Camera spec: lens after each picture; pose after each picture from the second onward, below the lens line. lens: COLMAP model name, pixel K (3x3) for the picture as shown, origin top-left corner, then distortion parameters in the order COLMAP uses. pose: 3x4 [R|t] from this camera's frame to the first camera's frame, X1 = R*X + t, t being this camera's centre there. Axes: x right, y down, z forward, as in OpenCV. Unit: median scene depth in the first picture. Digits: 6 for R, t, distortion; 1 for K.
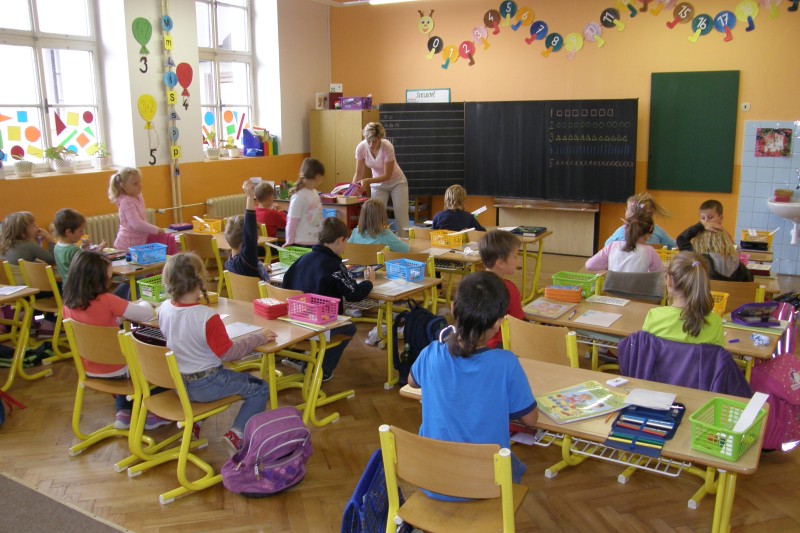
lens RADIAL K [[683.5, 0, 400.9], [0, 683.5, 268.5], [0, 0, 1]] dist [-0.153140, 0.110076]
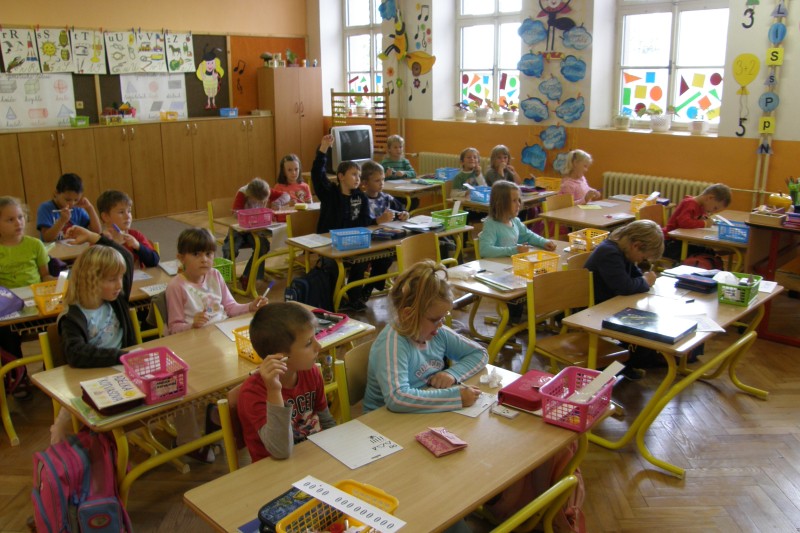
lens RADIAL K [[683.5, 0, 400.2], [0, 683.5, 267.7], [0, 0, 1]] dist [-0.153140, 0.110076]
pose [[-0.254140, 0.253744, -0.933288, 0.606250], [-0.205237, 0.928845, 0.308423, -0.178945], [0.945141, 0.269928, -0.183979, 0.831244]]
